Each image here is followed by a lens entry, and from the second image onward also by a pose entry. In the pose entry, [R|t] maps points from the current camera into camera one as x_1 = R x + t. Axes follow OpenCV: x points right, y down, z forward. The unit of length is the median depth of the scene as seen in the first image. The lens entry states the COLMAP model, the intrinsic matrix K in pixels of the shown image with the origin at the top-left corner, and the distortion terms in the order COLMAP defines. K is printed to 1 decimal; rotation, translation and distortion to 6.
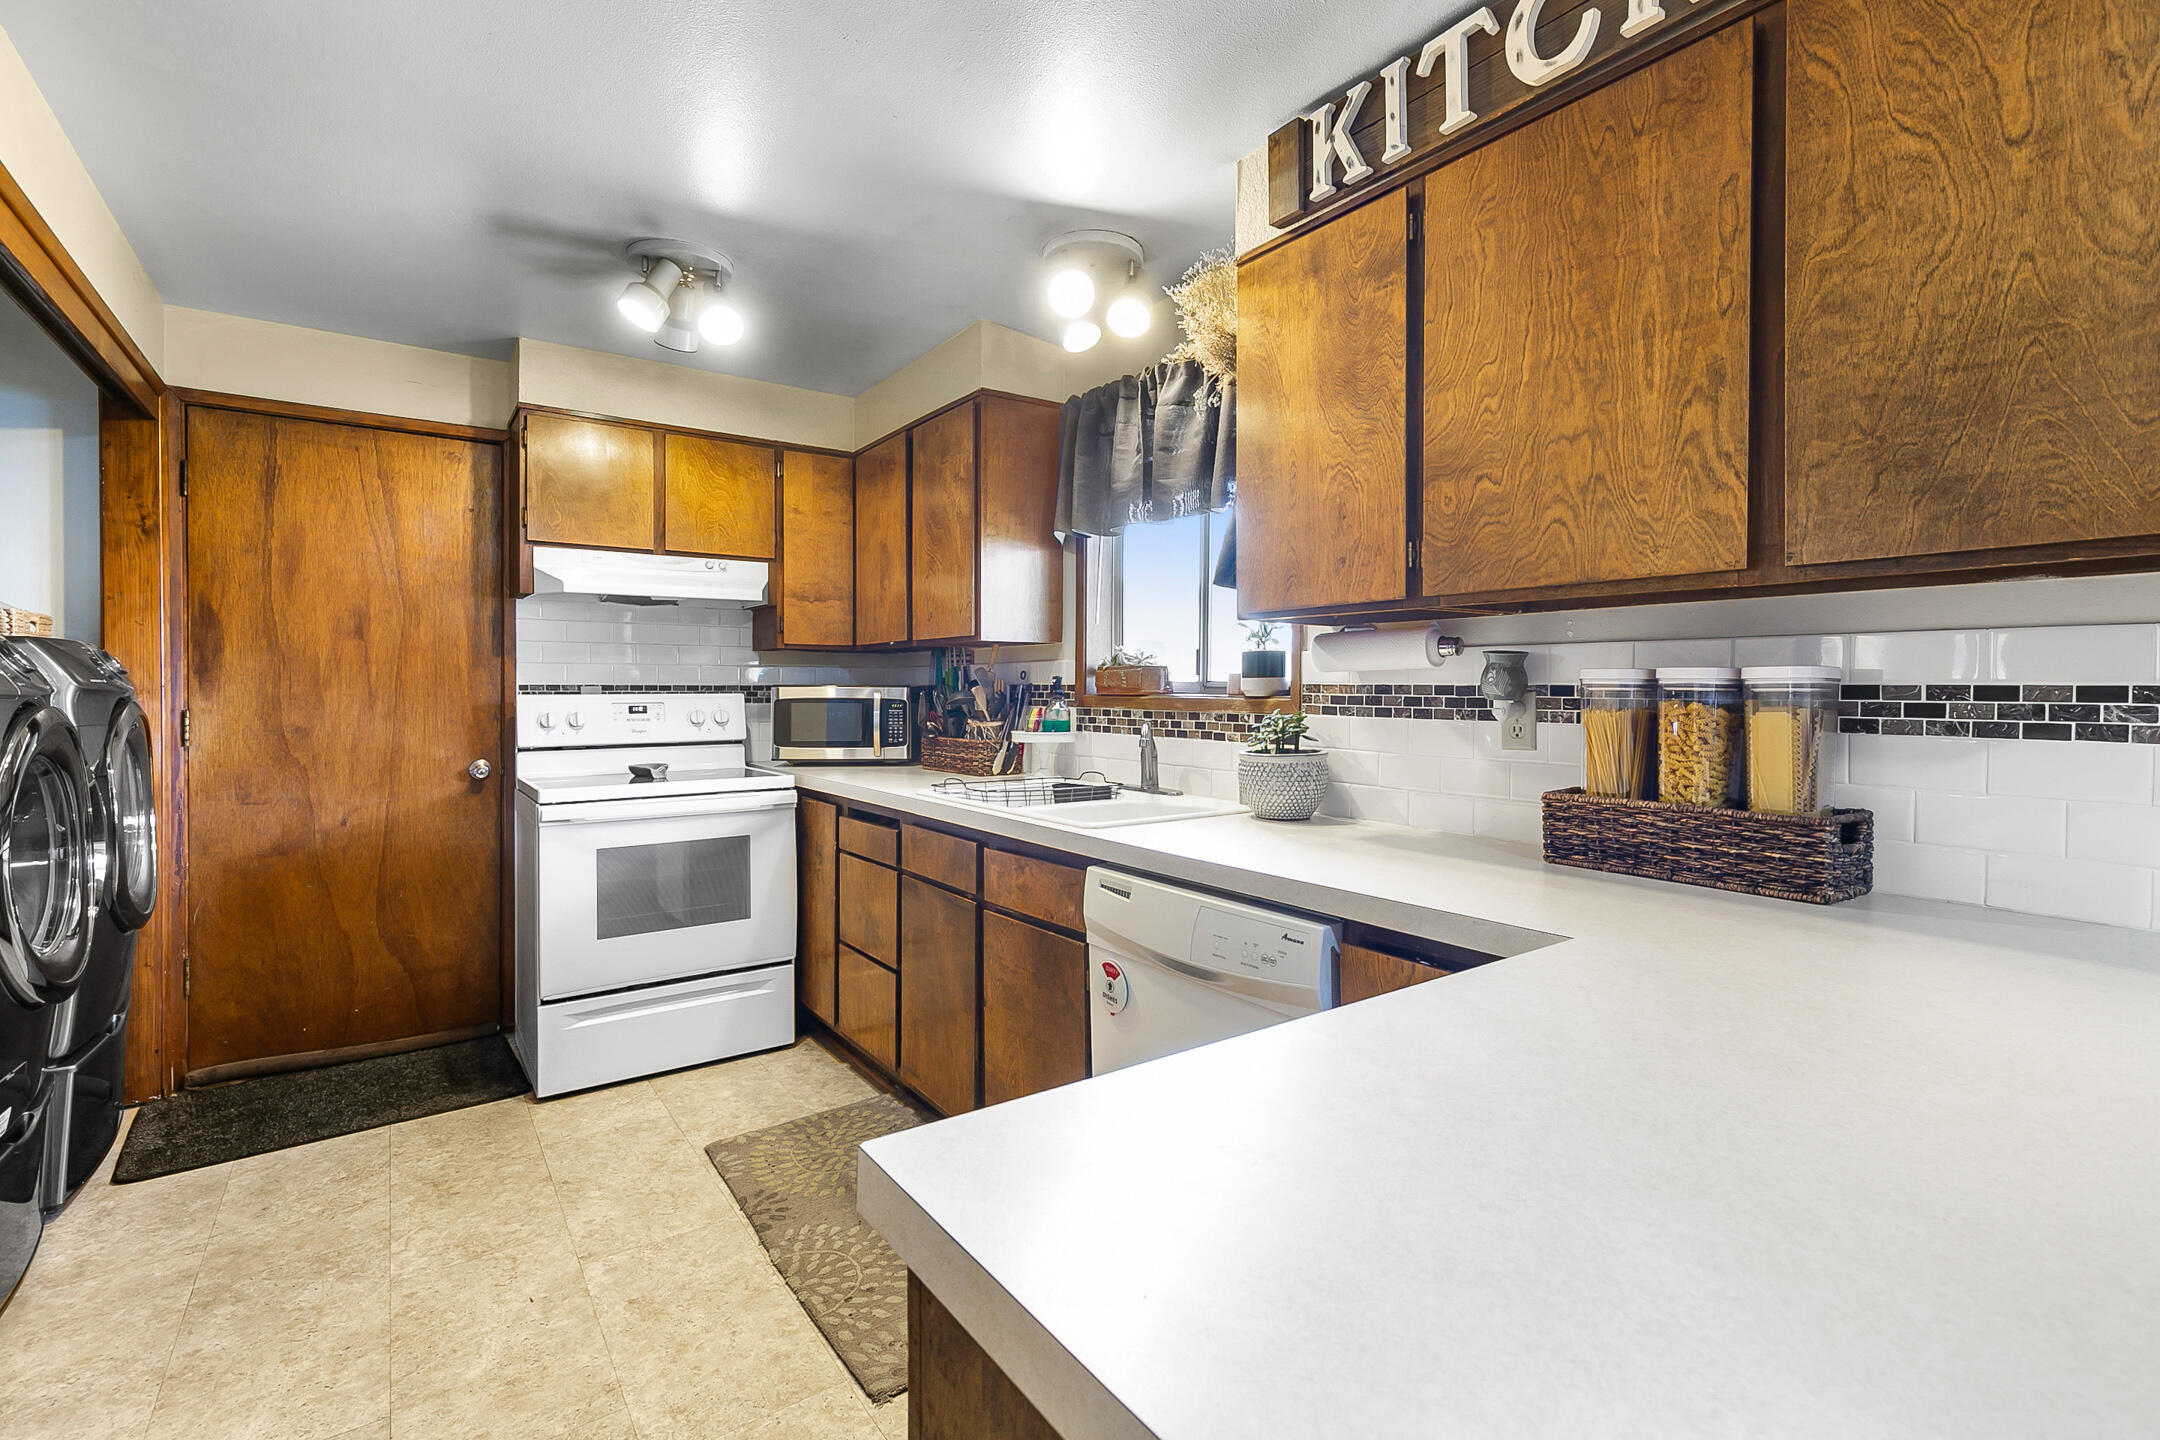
lens RADIAL K [[979.4, 0, 1076.9], [0, 979.4, 697.7], [0, 0, 1]] dist [0.012172, -0.004059]
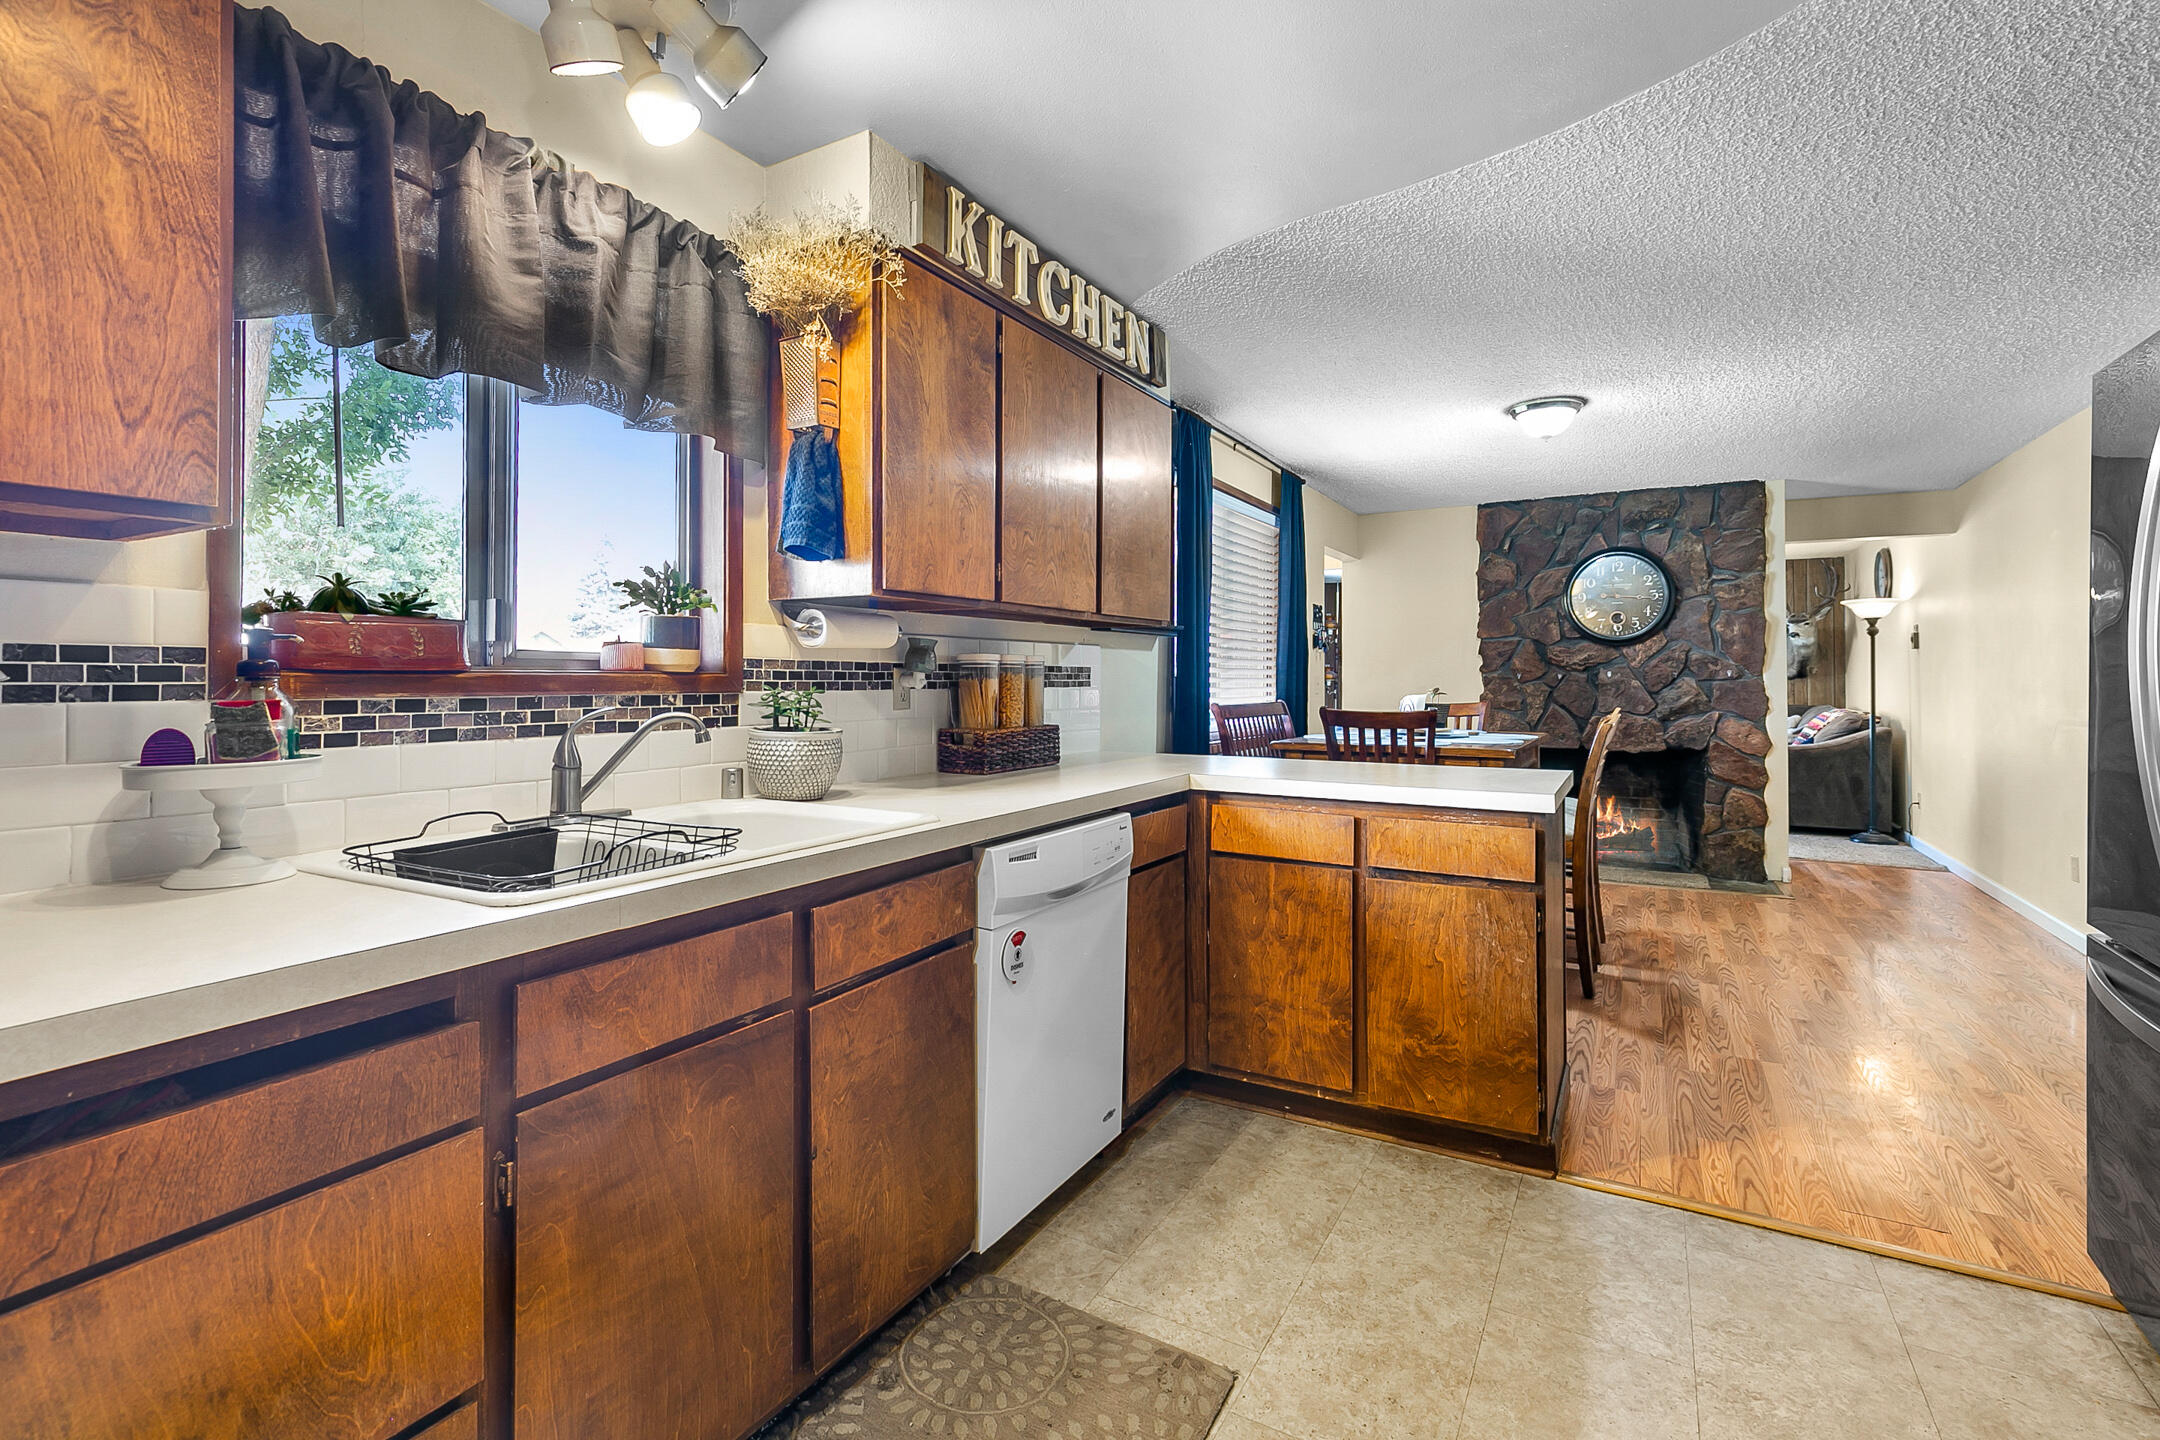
lens RADIAL K [[979.4, 0, 1088.3], [0, 979.4, 673.8], [0, 0, 1]] dist [0.012172, -0.004059]
pose [[-0.426850, 0.000907, 0.904322, -0.619782], [0.008341, 0.999961, 0.002935, 0.000341], [-0.904284, 0.008796, -0.426841, 0.922668]]
